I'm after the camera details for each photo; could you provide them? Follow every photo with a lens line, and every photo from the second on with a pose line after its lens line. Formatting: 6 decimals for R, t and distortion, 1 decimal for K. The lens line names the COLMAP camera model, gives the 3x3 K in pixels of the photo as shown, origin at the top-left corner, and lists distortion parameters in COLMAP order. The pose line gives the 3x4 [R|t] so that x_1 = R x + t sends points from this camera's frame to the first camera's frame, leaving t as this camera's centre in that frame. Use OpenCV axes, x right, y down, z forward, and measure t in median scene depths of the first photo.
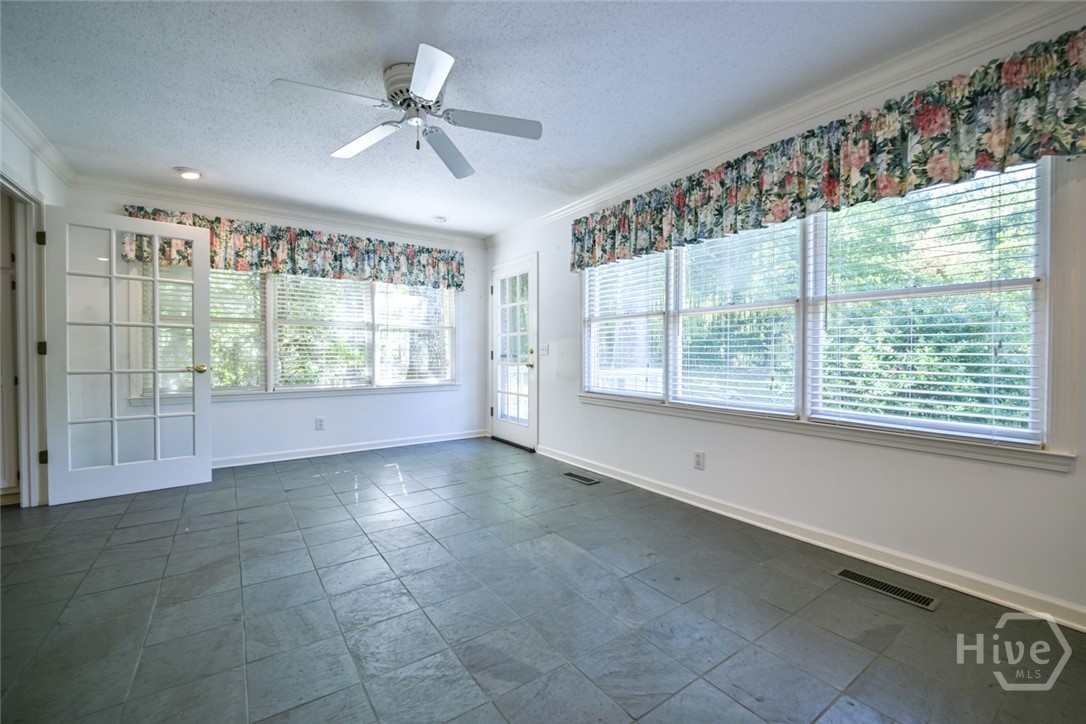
lens RADIAL K [[445.8, 0, 538.0], [0, 445.8, 363.9], [0, 0, 1]] dist [-0.000279, -0.006179]
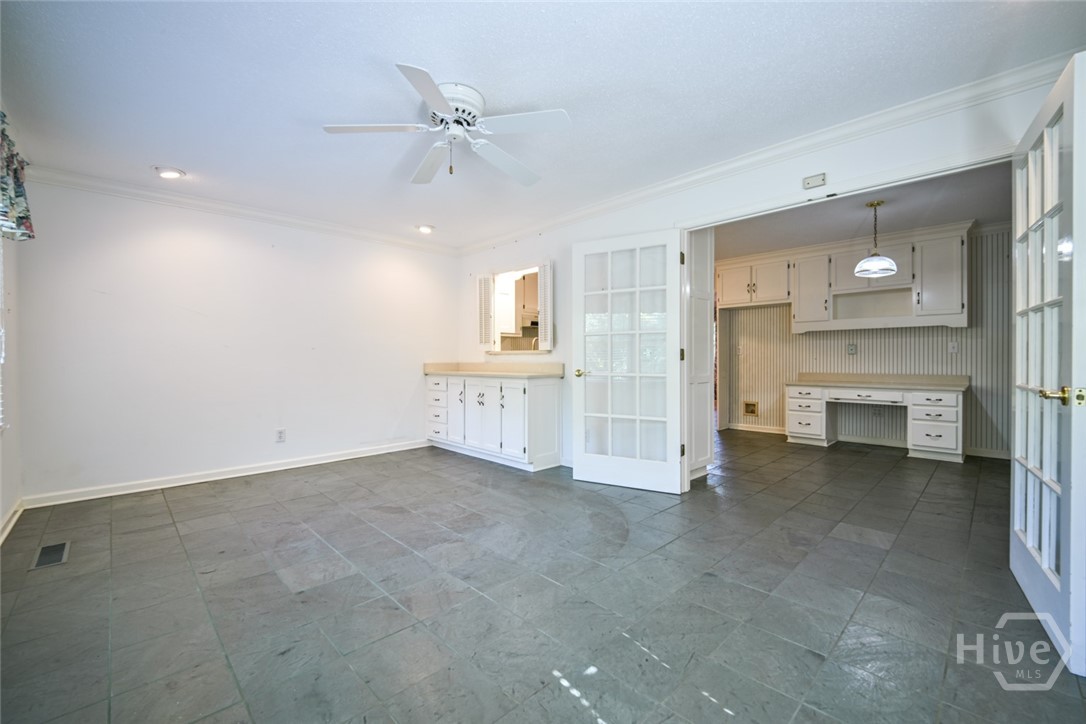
lens RADIAL K [[445.8, 0, 537.0], [0, 445.8, 362.8], [0, 0, 1]] dist [-0.000279, -0.006179]
pose [[-0.987723, 0.007951, -0.156016, -0.263730], [0.002677, 0.999419, 0.033983, -0.043769], [0.156195, 0.033148, -0.987170, 1.817891]]
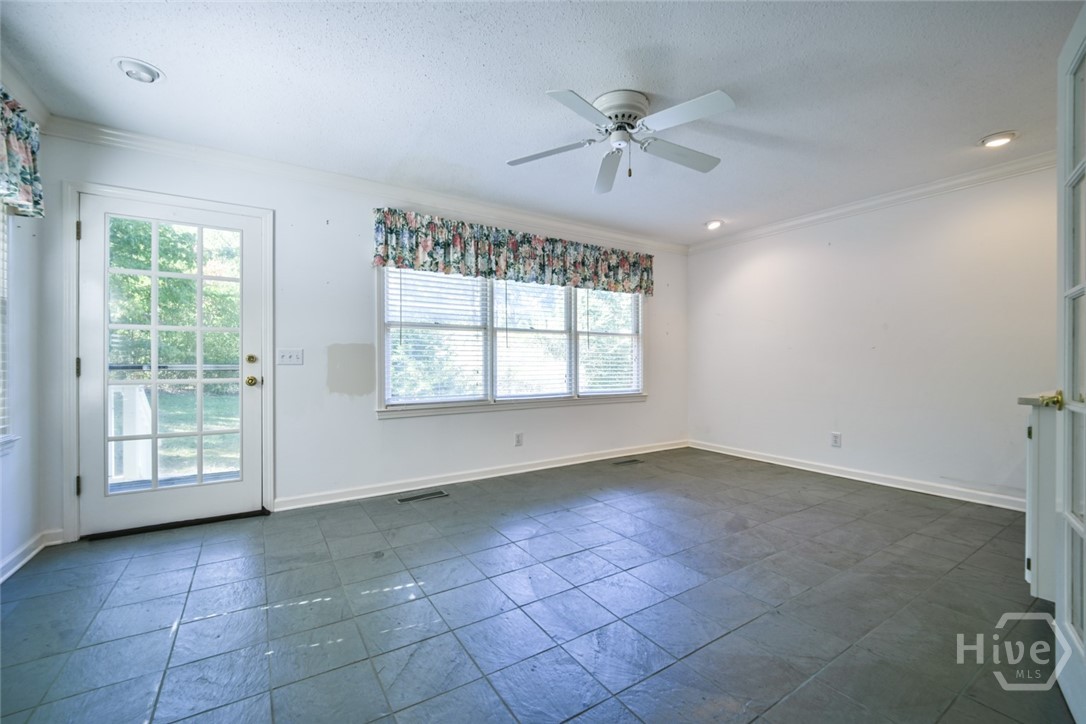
lens RADIAL K [[445.8, 0, 554.1], [0, 445.8, 361.4], [0, 0, 1]] dist [-0.000279, -0.006179]
pose [[0.024403, 0.000539, 0.999702, -1.176647], [0.025761, 0.999667, -0.001168, -0.021764], [-0.999370, 0.025781, 0.024381, 1.001324]]
